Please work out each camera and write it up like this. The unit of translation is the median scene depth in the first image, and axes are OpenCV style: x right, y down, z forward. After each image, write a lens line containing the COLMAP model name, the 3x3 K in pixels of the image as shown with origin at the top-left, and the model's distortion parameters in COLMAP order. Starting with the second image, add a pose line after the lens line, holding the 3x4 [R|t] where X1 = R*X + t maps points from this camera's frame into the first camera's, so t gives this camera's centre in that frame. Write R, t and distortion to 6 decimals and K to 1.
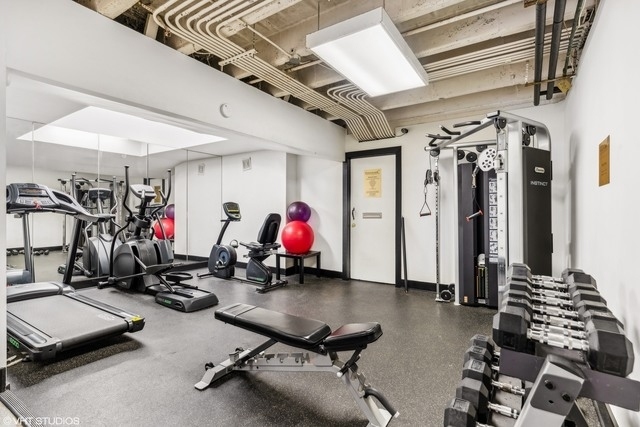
lens RADIAL K [[314.0, 0, 320.1], [0, 314.0, 211.1], [0, 0, 1]] dist [-0.000192, 0.000077]
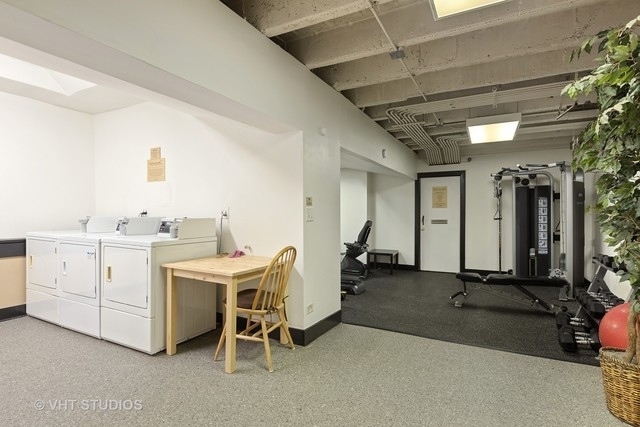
lens RADIAL K [[335.2, 0, 319.3], [0, 335.2, 216.5], [0, 0, 1]] dist [0.000150, -0.000099]
pose [[0.995888, -0.001735, 0.090579, -0.488128], [0.001244, 0.999984, 0.005484, -0.017259], [-0.090587, -0.005349, 0.995874, -0.370919]]
